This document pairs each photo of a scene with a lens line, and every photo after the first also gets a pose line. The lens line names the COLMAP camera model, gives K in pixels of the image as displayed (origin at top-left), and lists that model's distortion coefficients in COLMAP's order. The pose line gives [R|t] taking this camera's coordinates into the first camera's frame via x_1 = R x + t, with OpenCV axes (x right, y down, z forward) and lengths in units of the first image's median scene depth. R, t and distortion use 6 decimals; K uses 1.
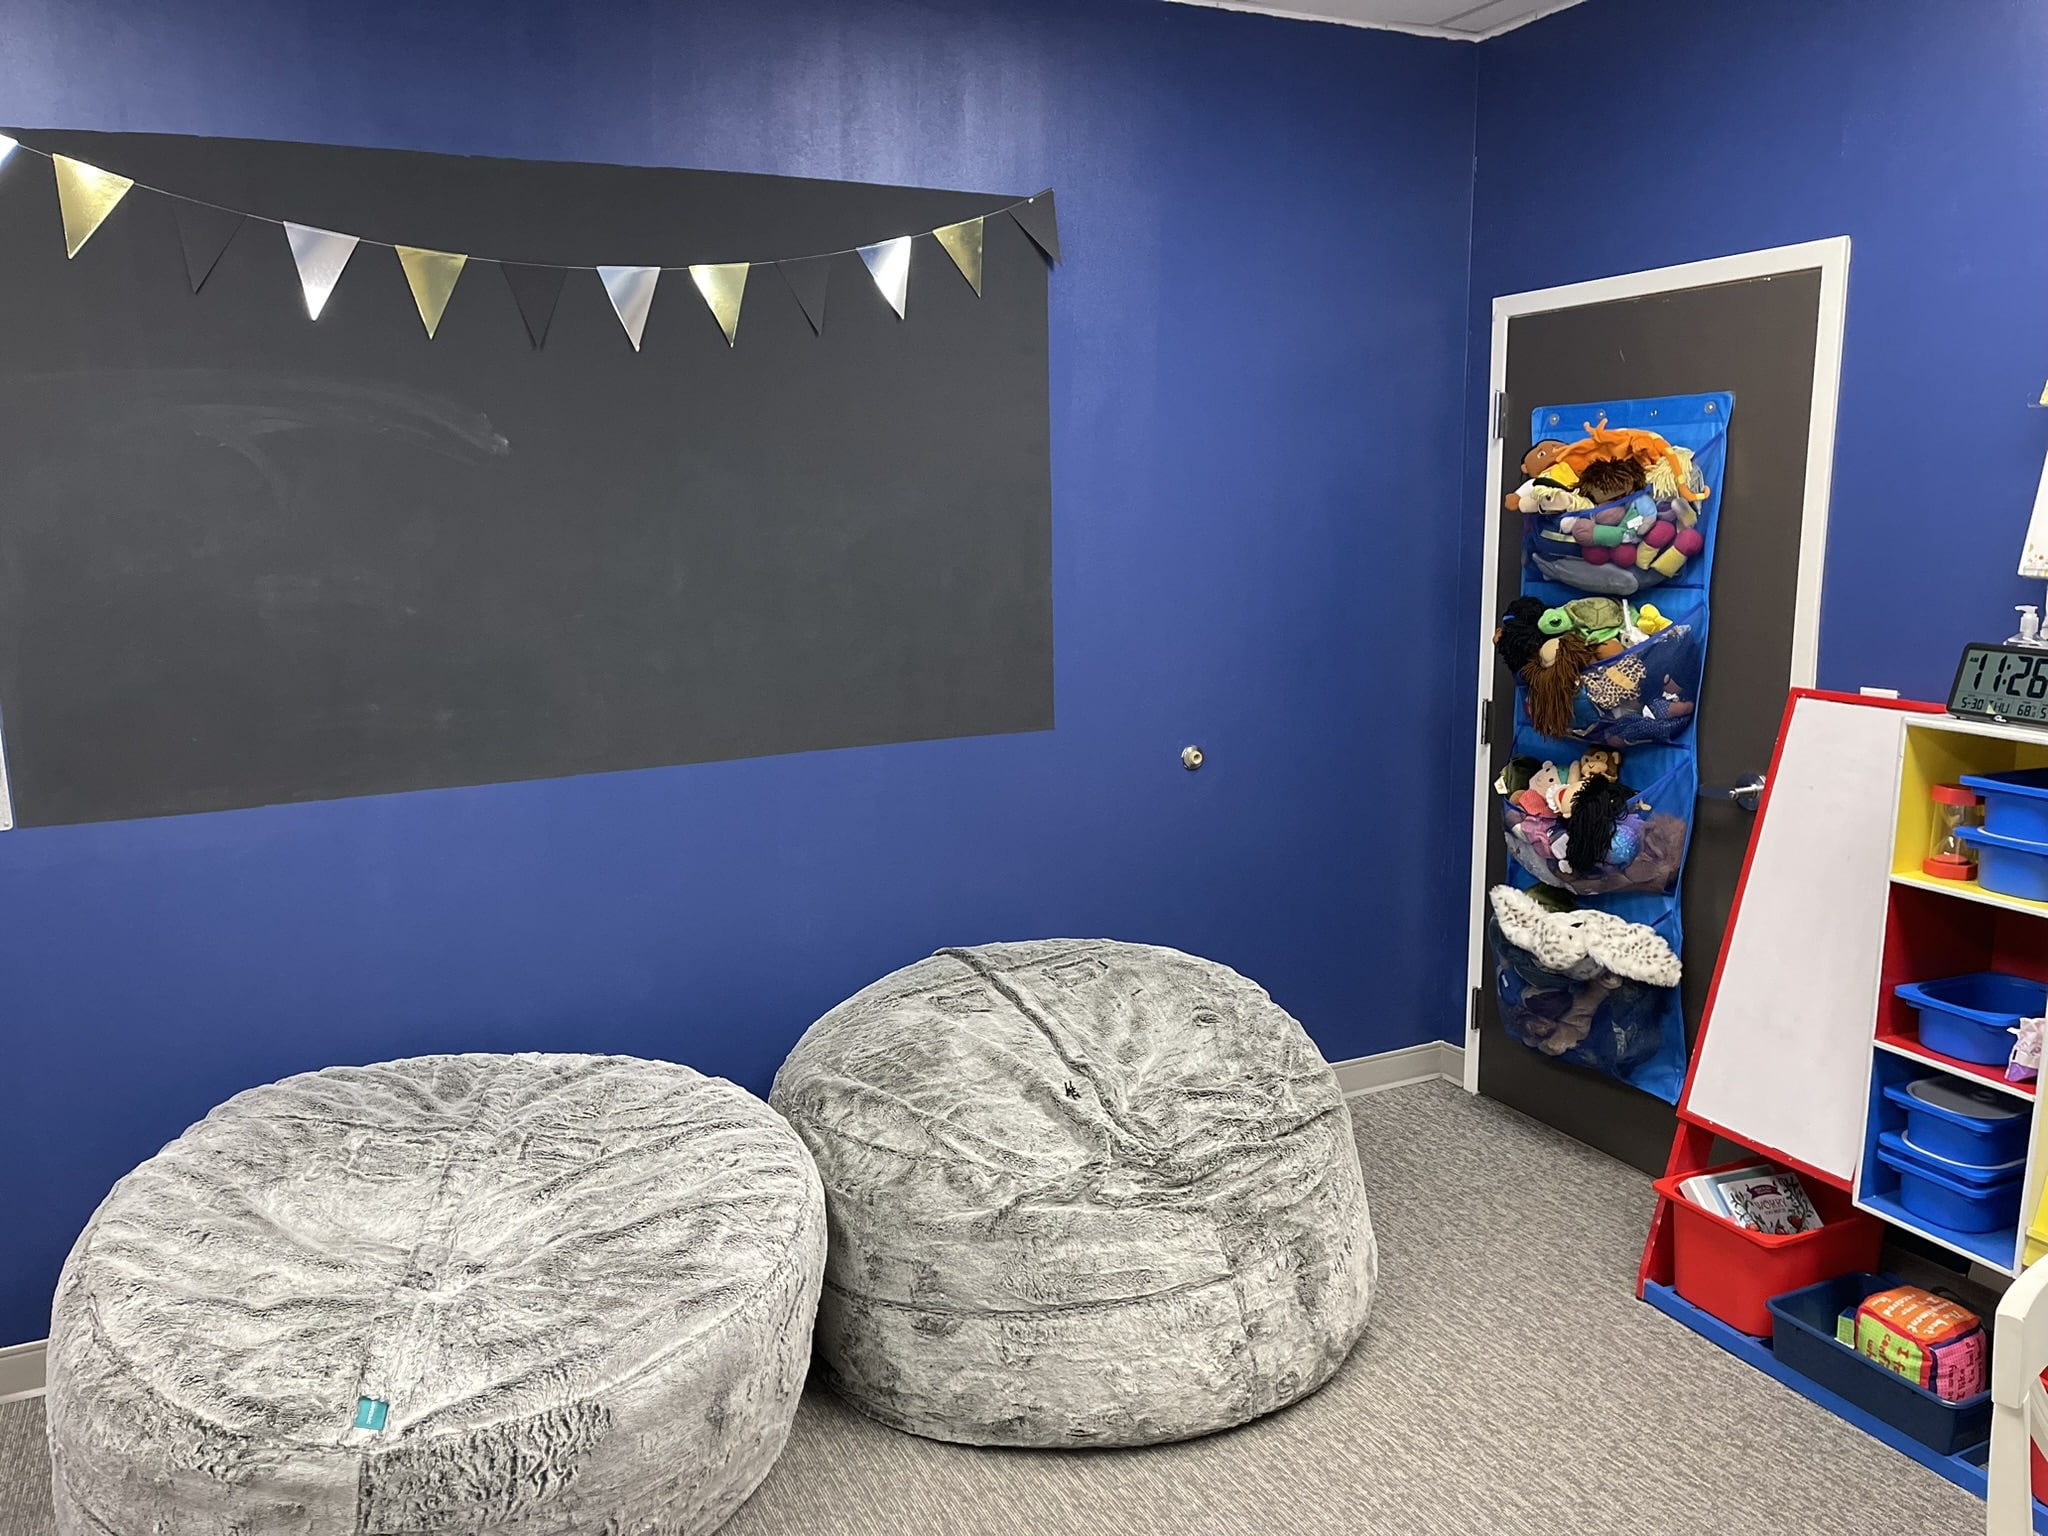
lens RADIAL K [[1551.4, 0, 1017.7], [0, 1551.4, 765.1], [0, 0, 1]] dist [0.040048, -0.020273]
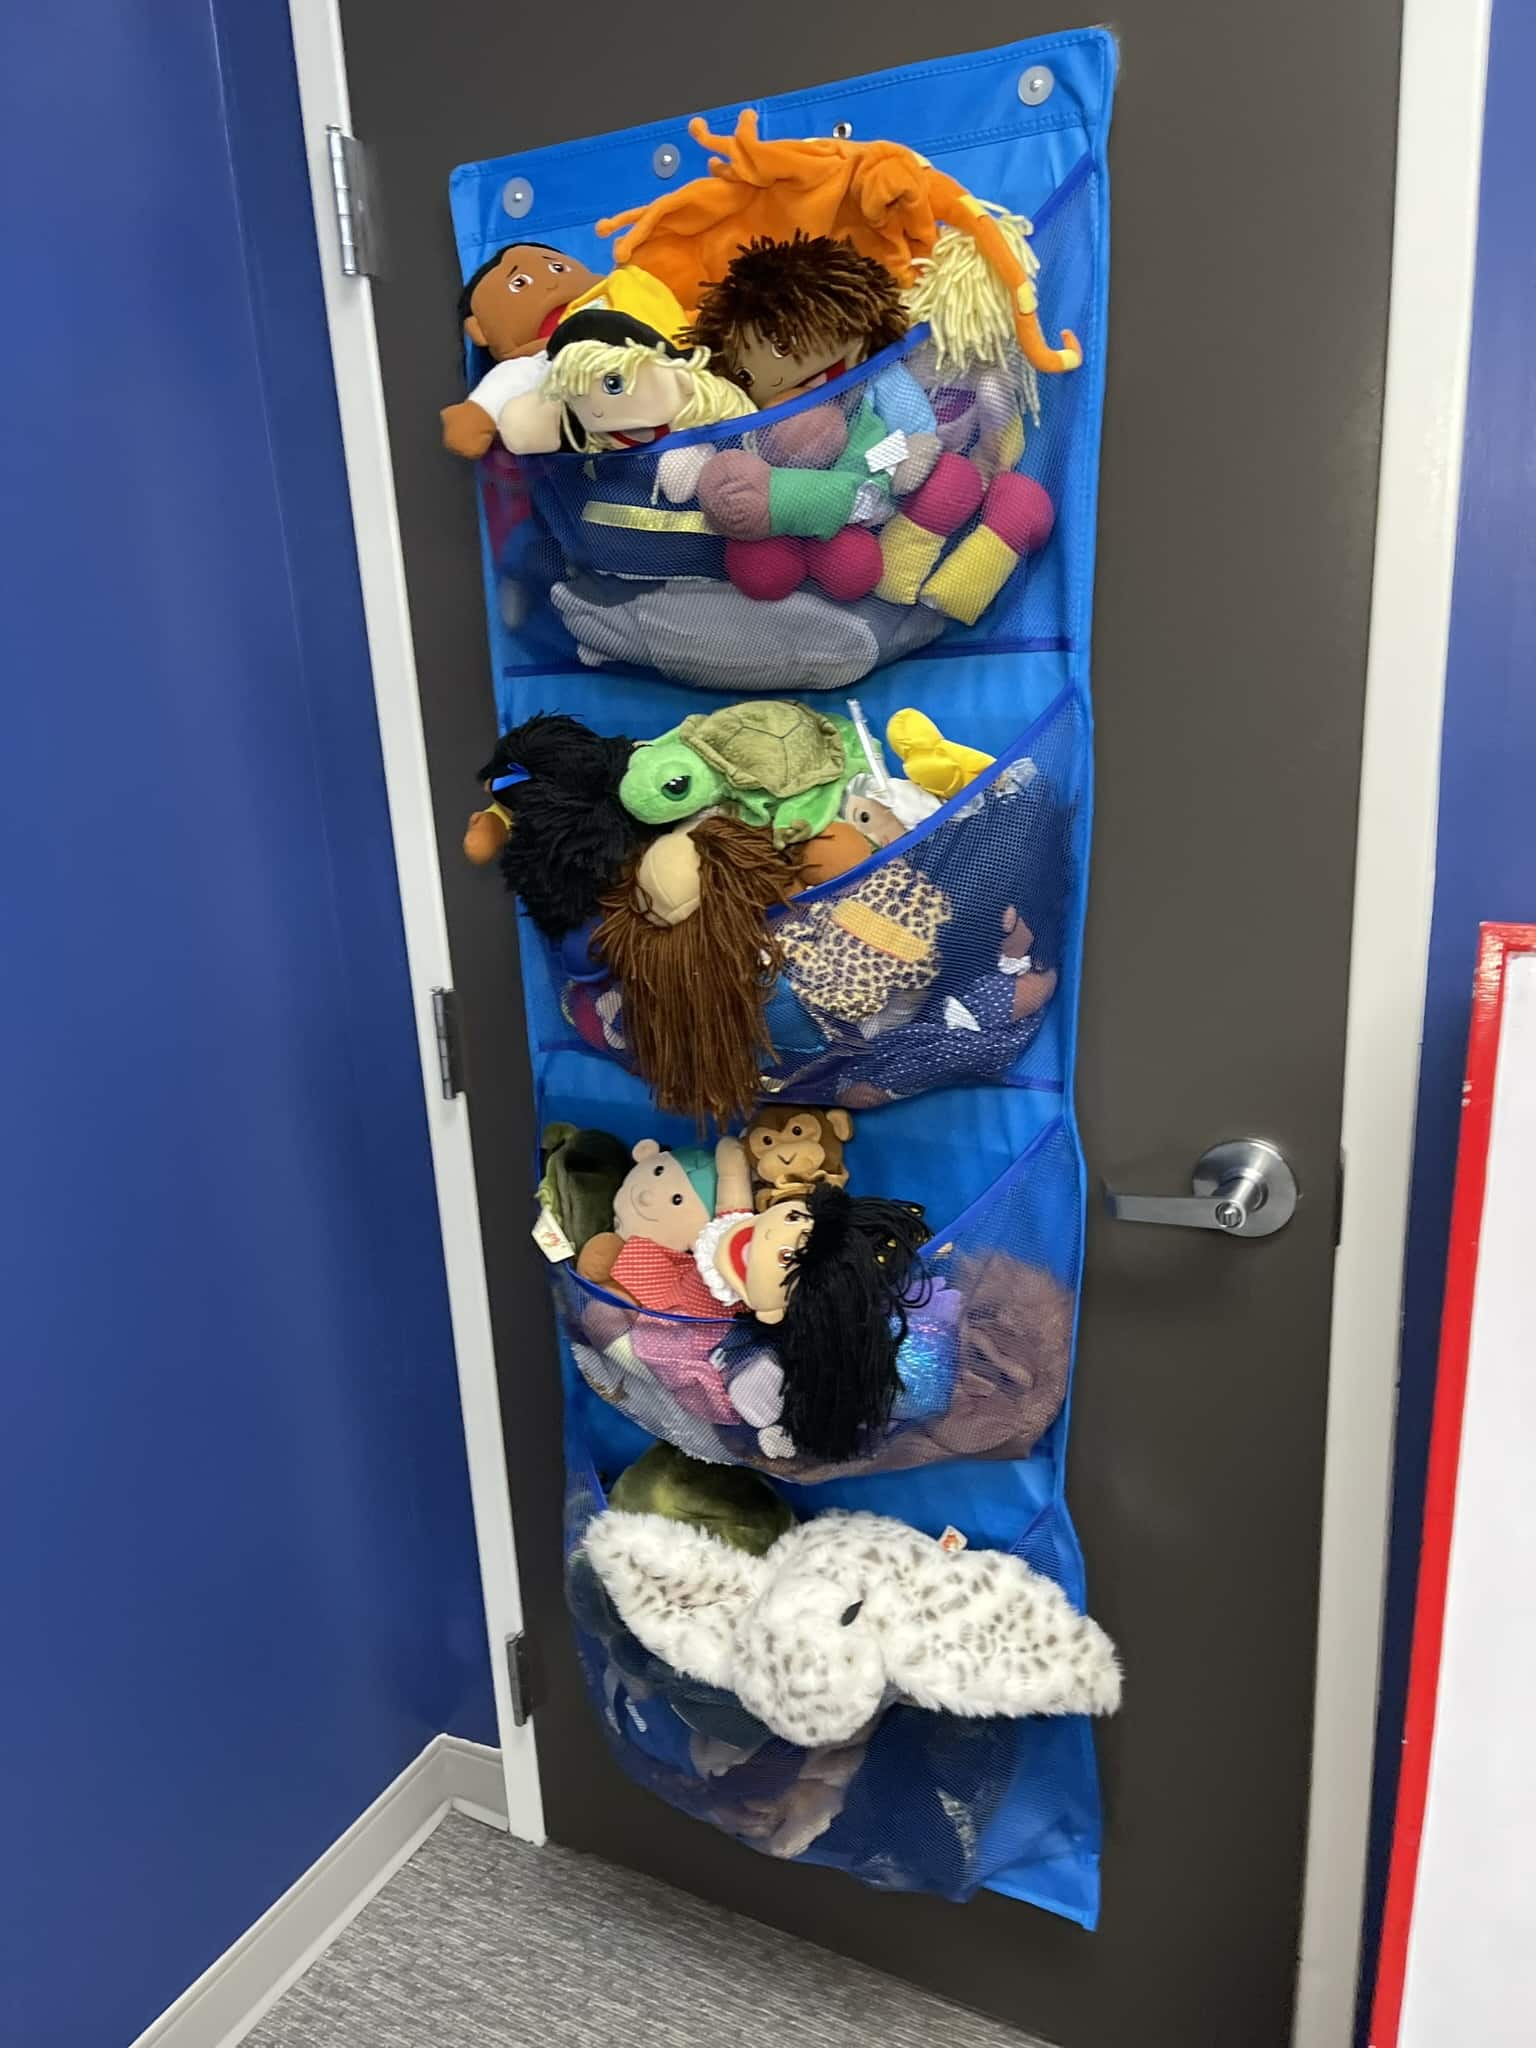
lens RADIAL K [[1551.4, 0, 758.1], [0, 1551.4, 1033.4], [0, 0, 1]] dist [0.040048, -0.020273]
pose [[0.807166, -0.195506, 0.557010, 0.166167], [0.145179, 0.980329, 0.133708, -0.082312], [-0.572194, -0.027058, 0.819672, 0.724338]]
